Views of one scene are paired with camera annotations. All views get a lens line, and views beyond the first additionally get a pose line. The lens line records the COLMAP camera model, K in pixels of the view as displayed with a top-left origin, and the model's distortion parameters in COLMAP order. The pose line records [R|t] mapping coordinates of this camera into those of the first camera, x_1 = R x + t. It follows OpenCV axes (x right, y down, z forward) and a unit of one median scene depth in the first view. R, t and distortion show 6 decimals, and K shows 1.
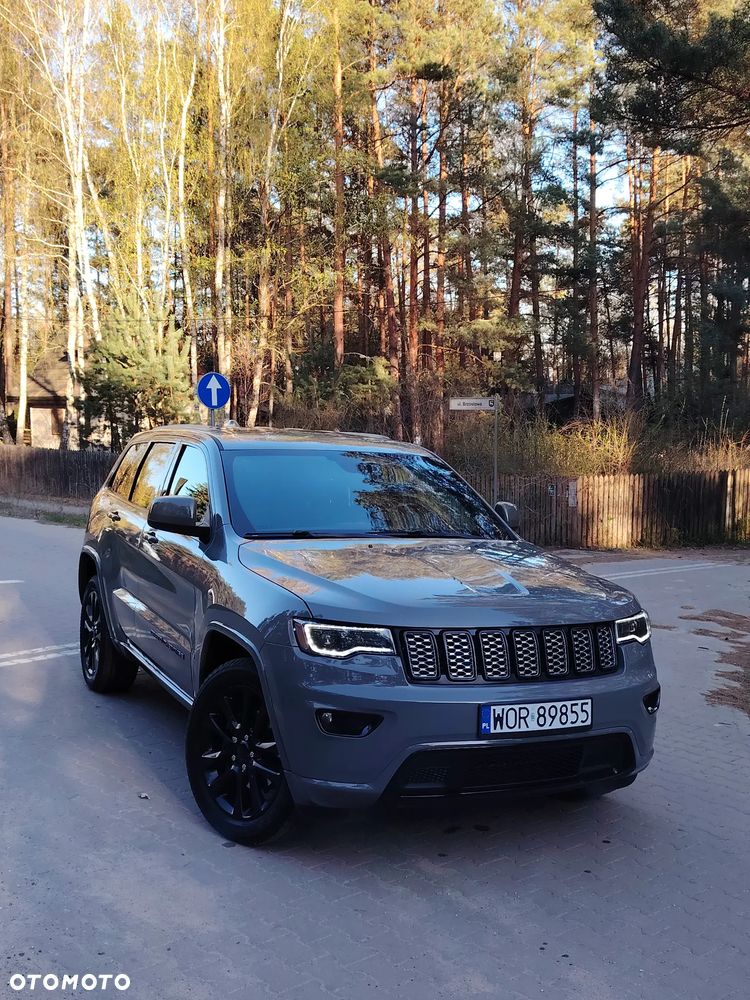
lens RADIAL K [[1111.5, 0, 404.6], [0, 1111.5, 504.3], [0, 0, 1]] dist [0.134553, -0.288291]
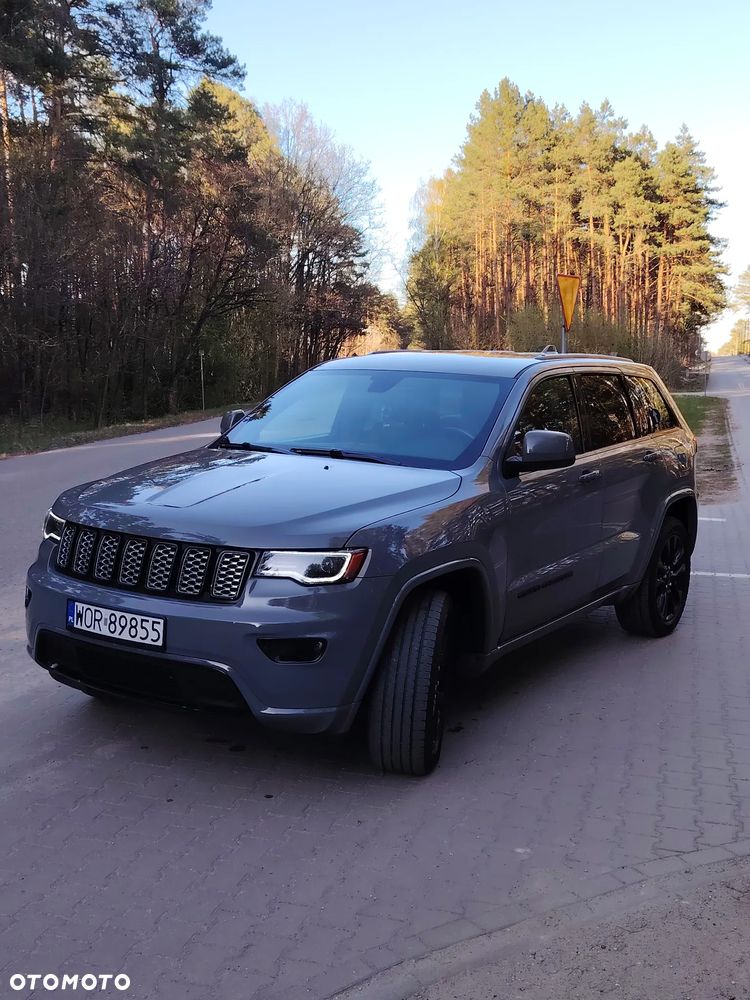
lens RADIAL K [[1113.3, 0, 389.9], [0, 1113.3, 496.4], [0, 0, 1]] dist [0.130131, -0.309180]
pose [[0.519341, 0.082845, -0.850542, 1.070211], [-0.055647, 0.996456, 0.063079, -0.000232], [0.852753, 0.014571, 0.522110, 0.672037]]
